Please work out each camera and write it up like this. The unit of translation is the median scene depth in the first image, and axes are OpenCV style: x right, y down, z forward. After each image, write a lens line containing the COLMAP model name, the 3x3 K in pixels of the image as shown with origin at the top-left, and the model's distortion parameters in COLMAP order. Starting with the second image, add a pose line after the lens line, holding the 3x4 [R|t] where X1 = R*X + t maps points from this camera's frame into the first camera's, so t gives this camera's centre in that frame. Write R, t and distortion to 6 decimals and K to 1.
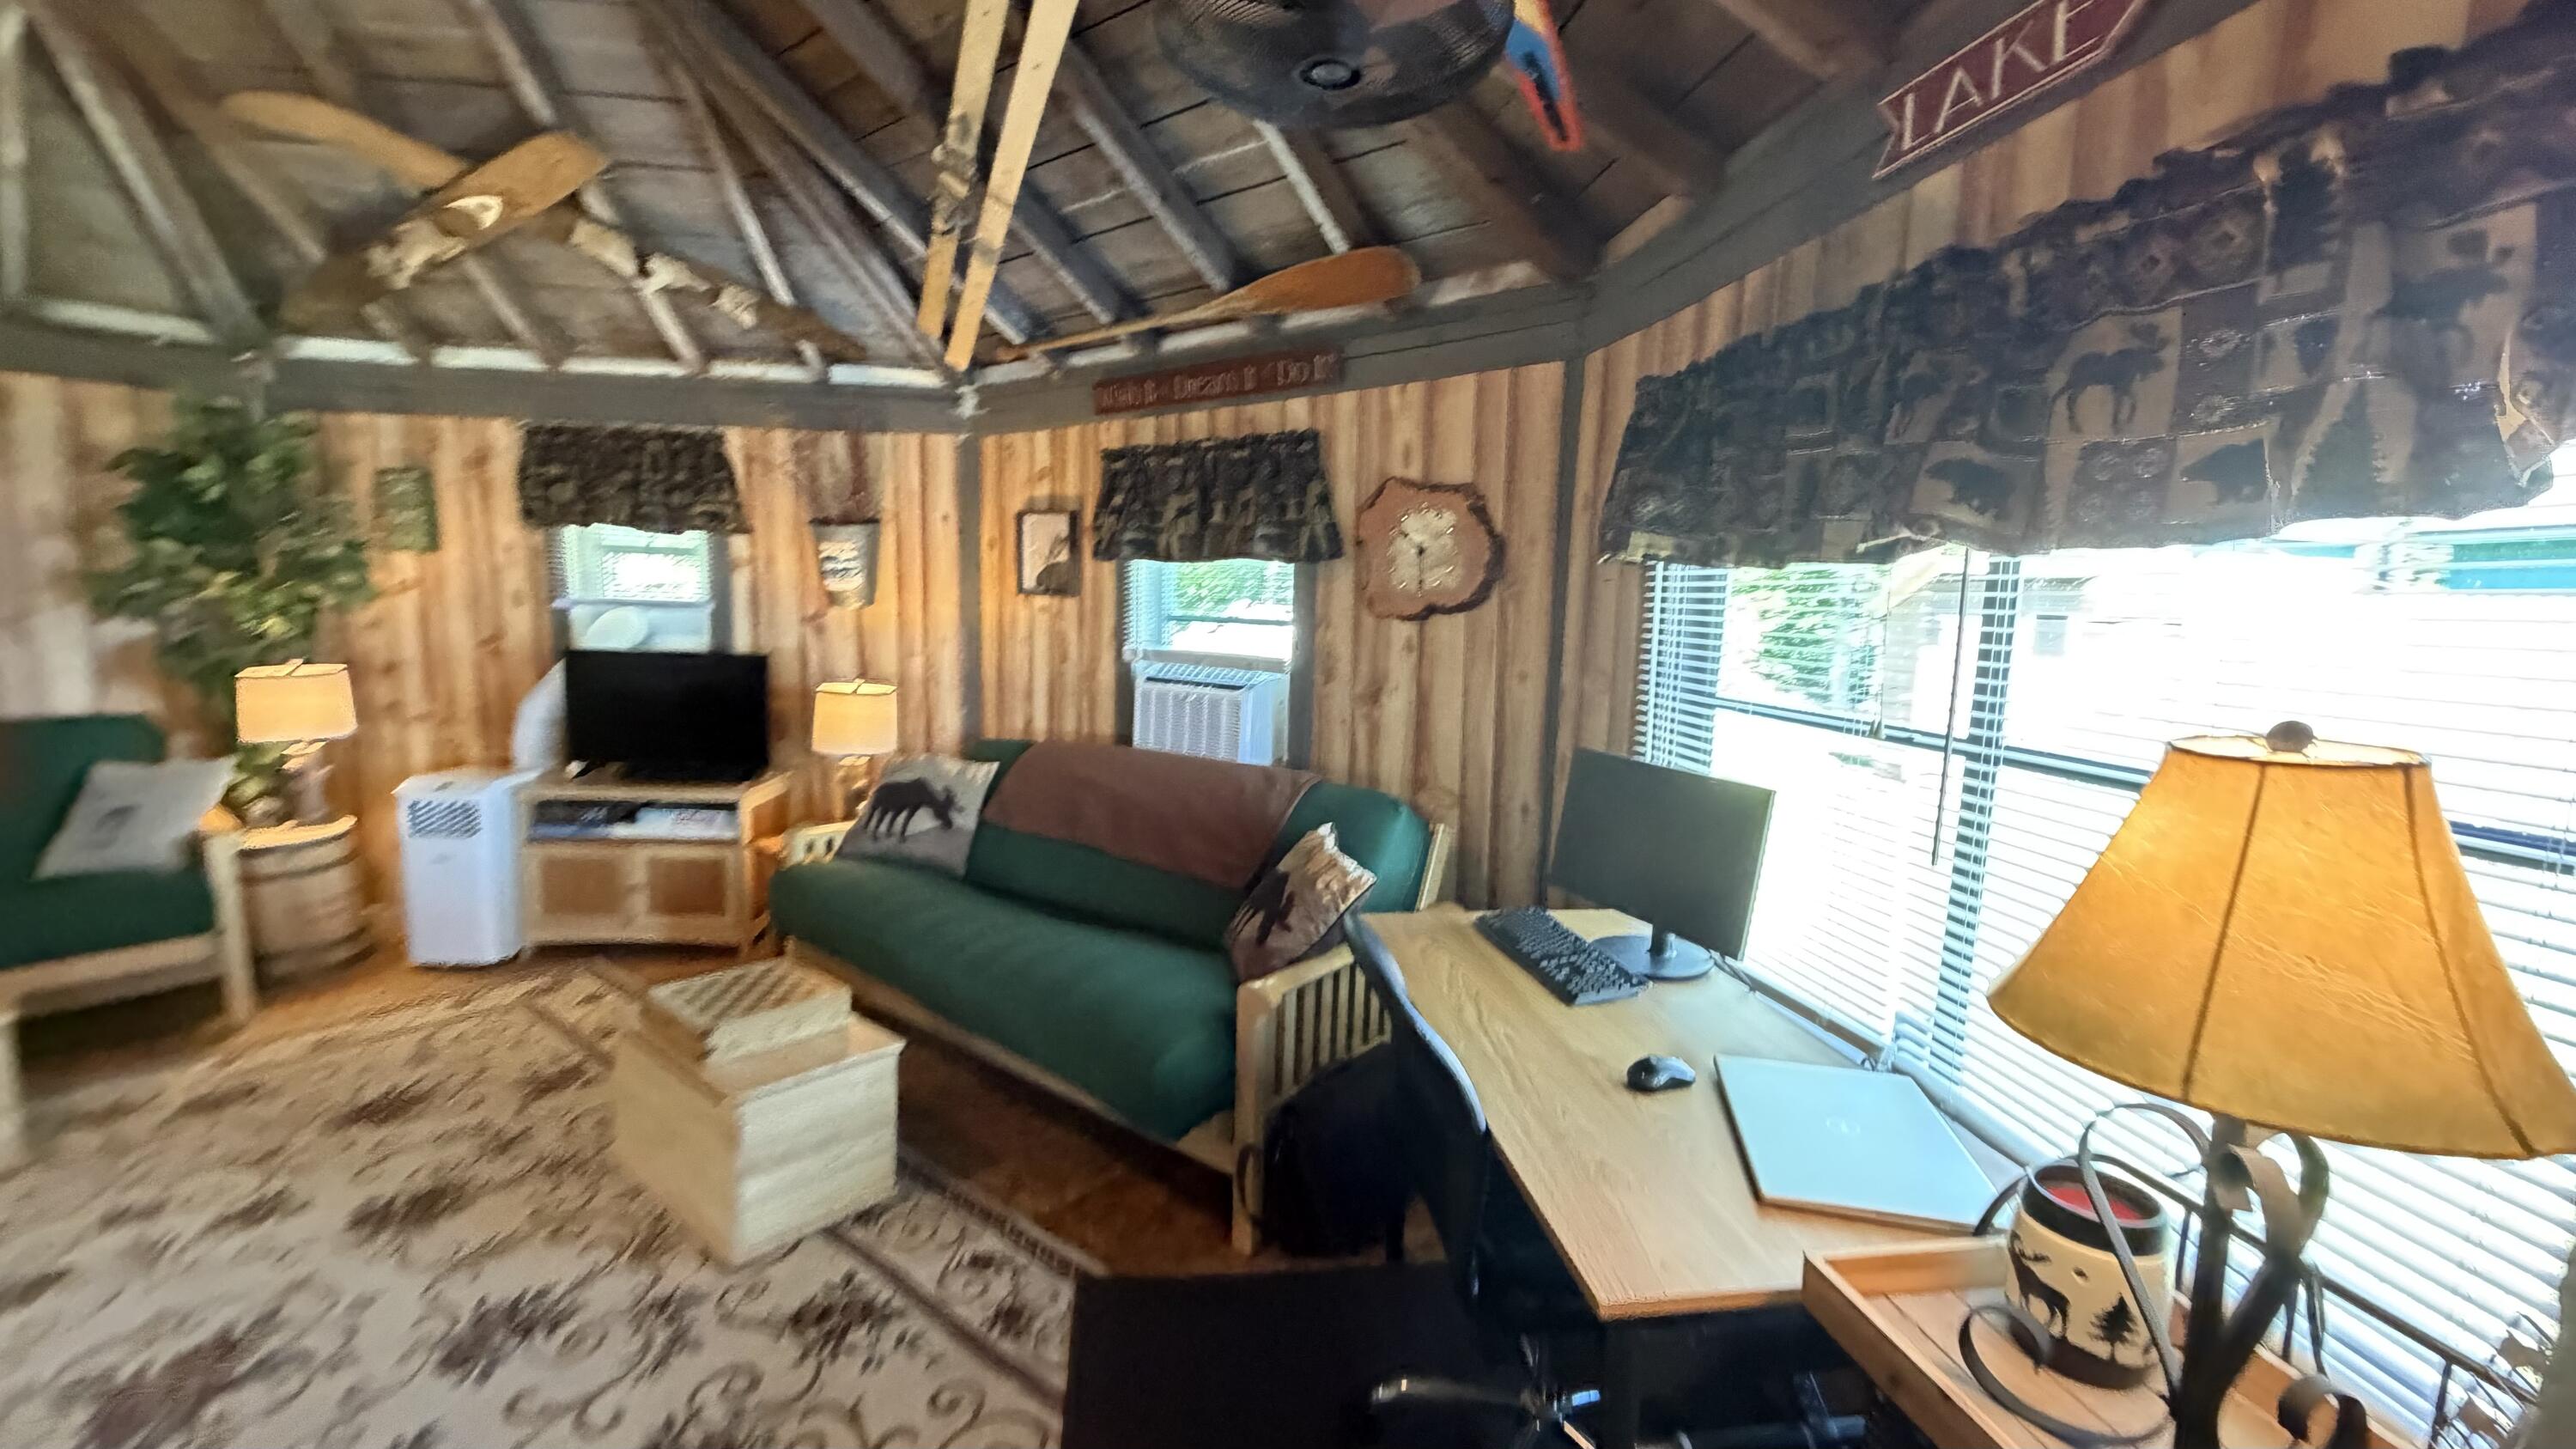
lens RADIAL K [[1032.5, 0, 1284.7], [0, 1032.5, 716.4], [0, 0, 1]] dist [0.000163, -0.000352]
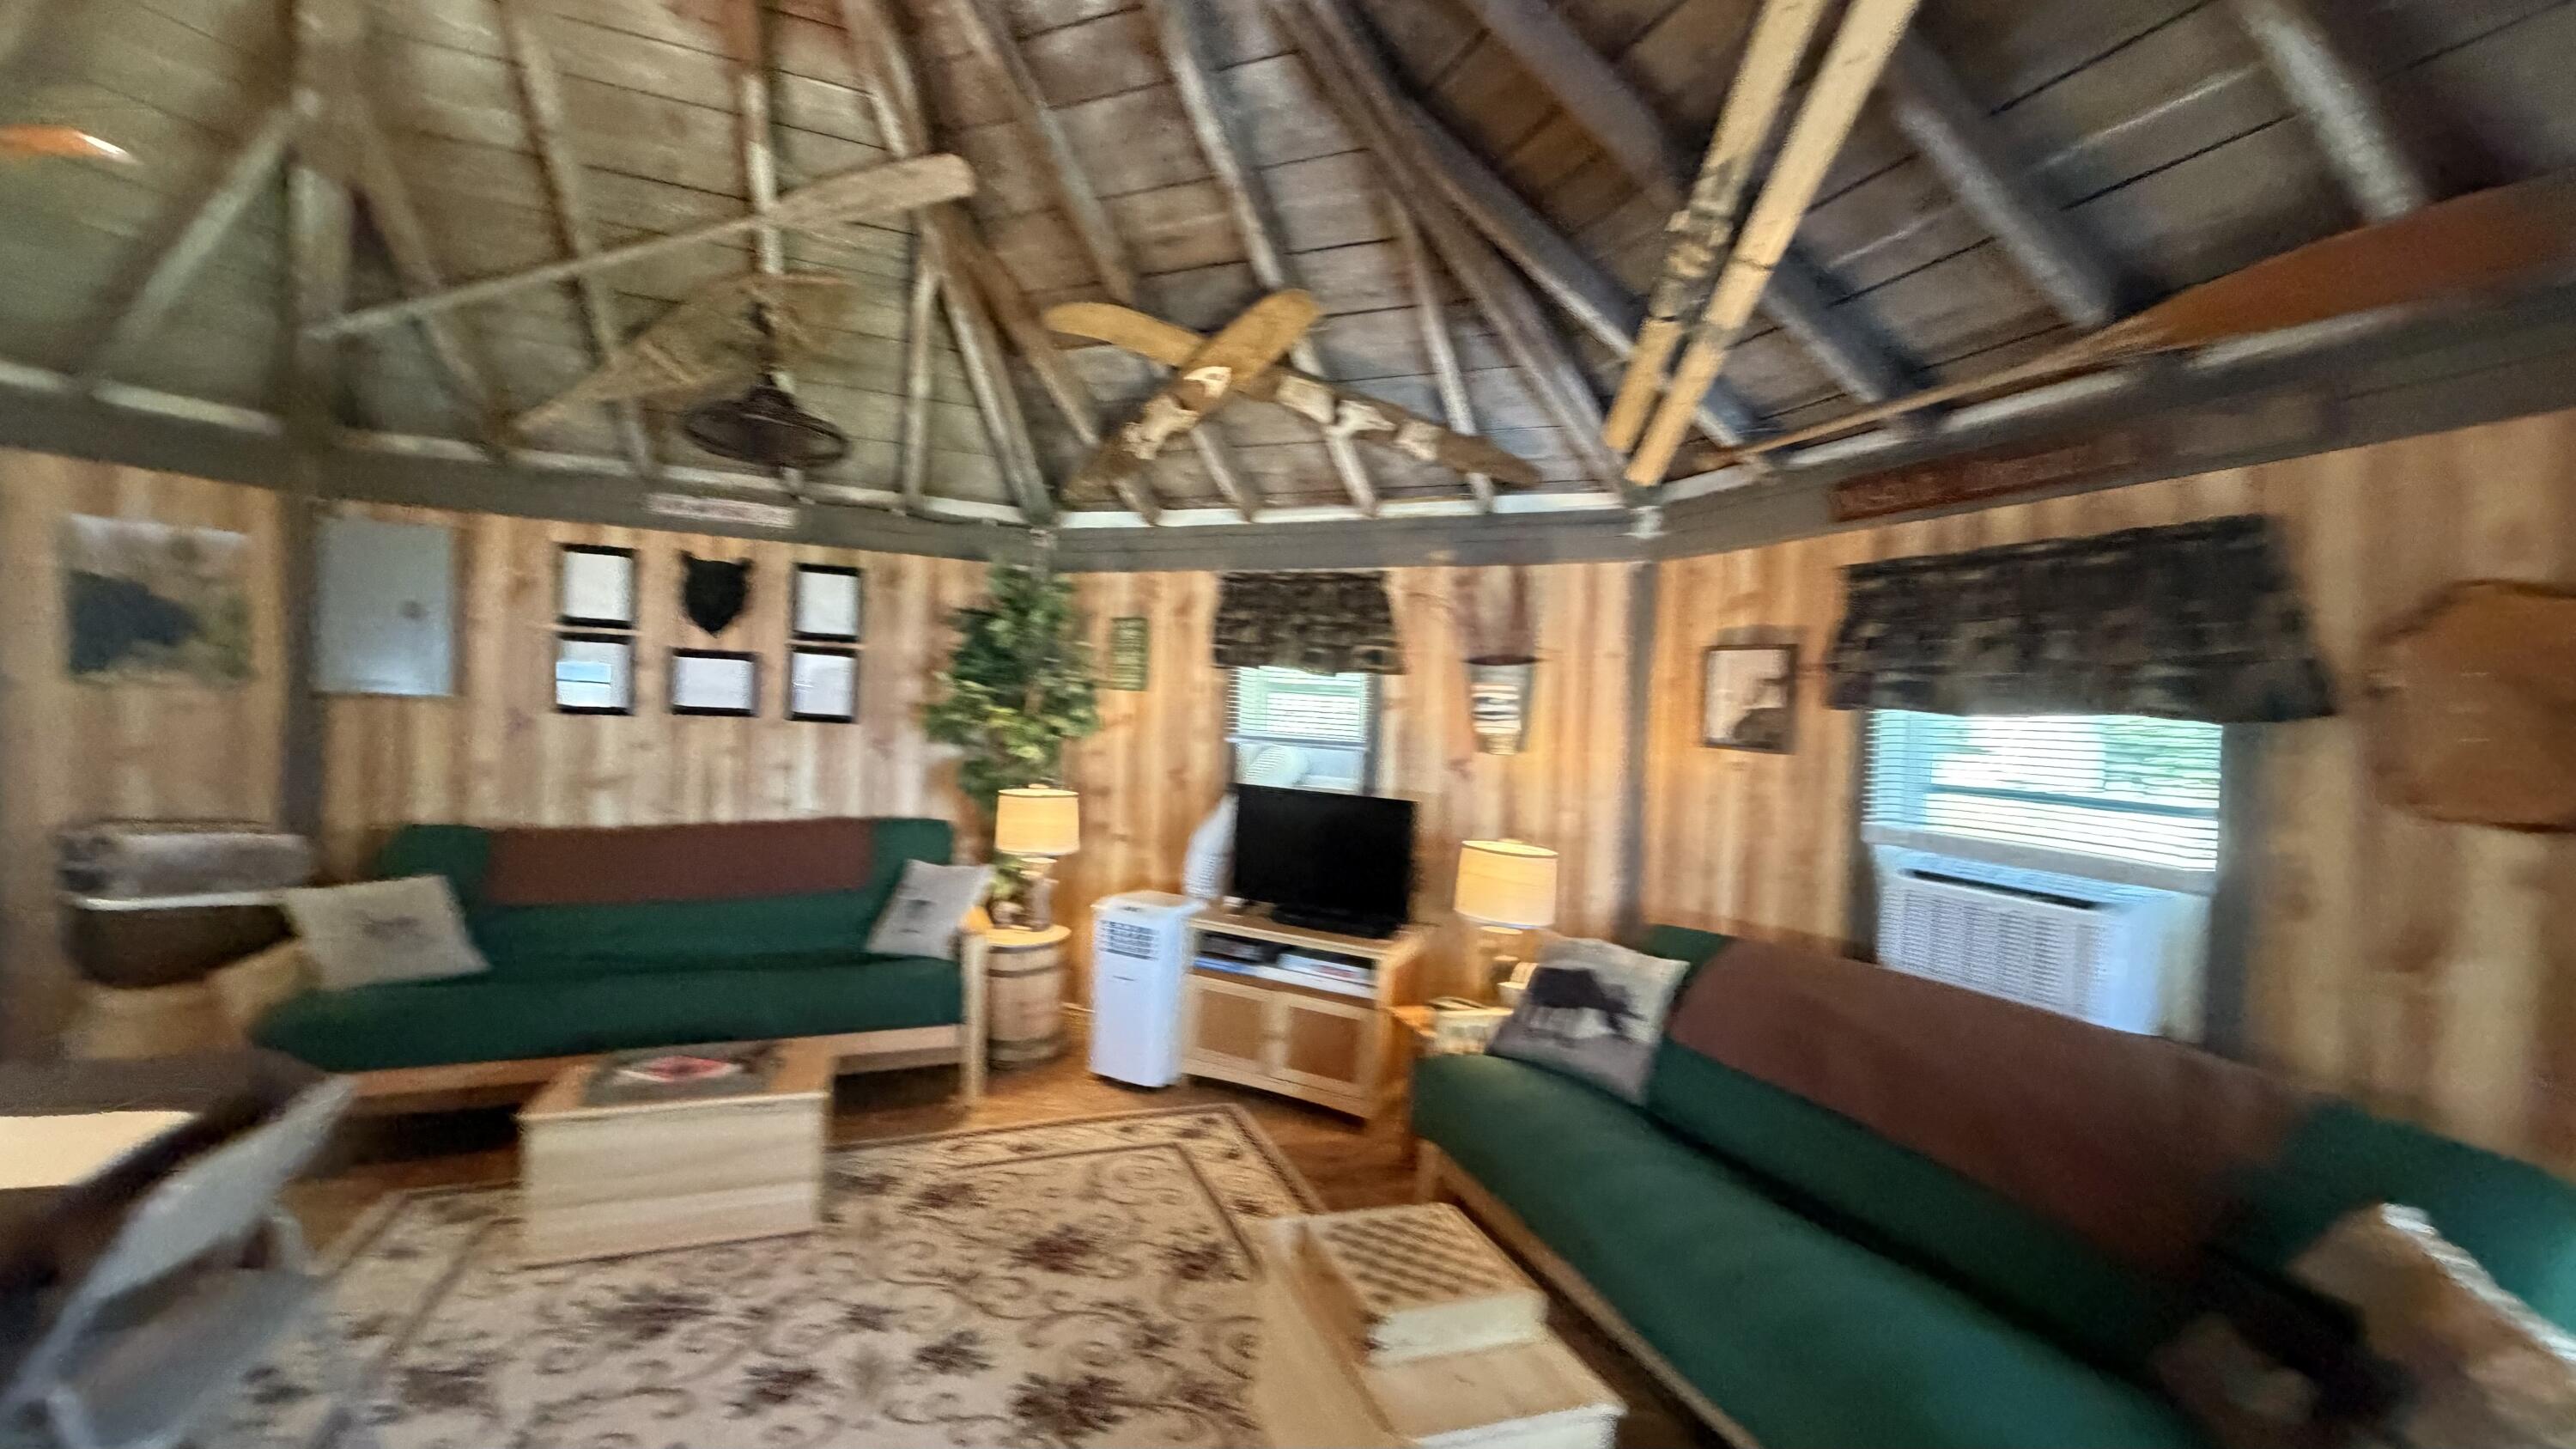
lens RADIAL K [[1032.5, 0, 1289.4], [0, 1032.5, 726.6], [0, 0, 1]] dist [0.000163, -0.000352]
pose [[0.859982, 0.024778, -0.509723, -0.144519], [-0.083339, 0.992231, -0.092372, -0.036212], [0.503474, 0.121918, 0.855365, 0.156352]]
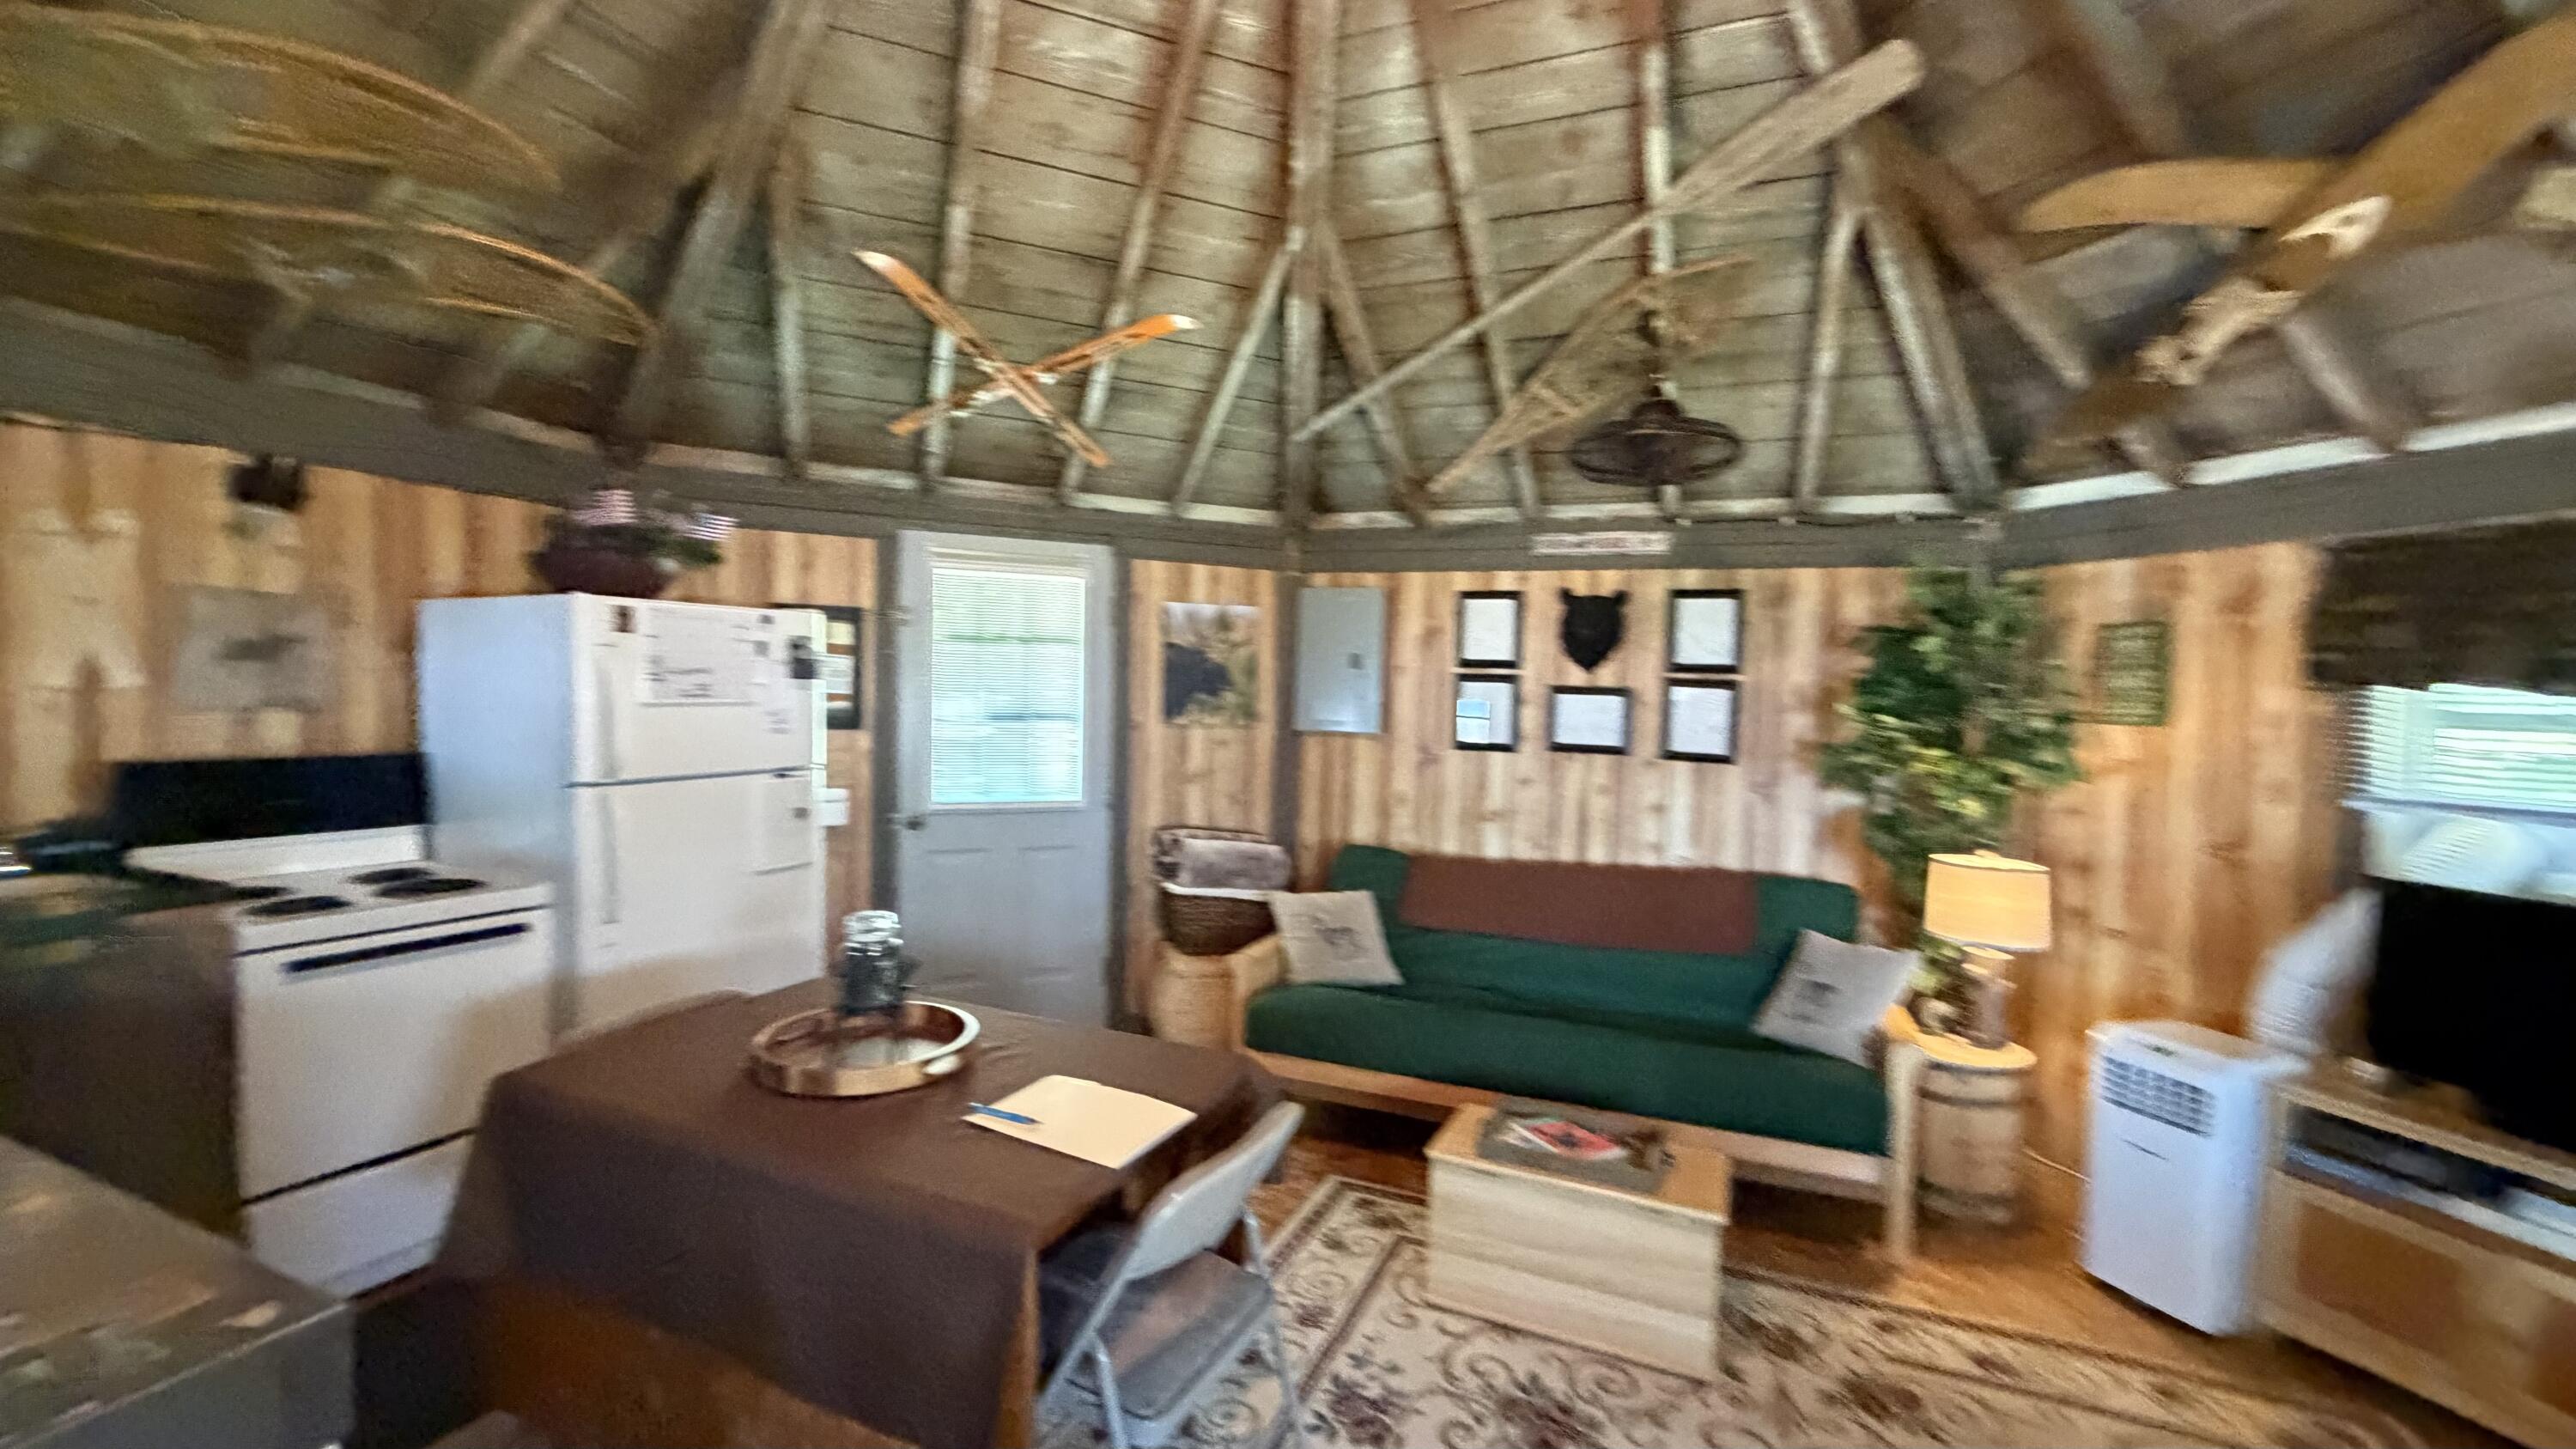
lens RADIAL K [[1032.5, 0, 1290.8], [0, 1032.5, 734.9], [0, 0, 1]] dist [0.000163, -0.000352]
pose [[0.265408, 0.014053, -0.964034, -0.301387], [-0.142893, 0.989425, -0.024917, -0.047602], [0.953488, 0.144366, 0.264609, 0.211313]]
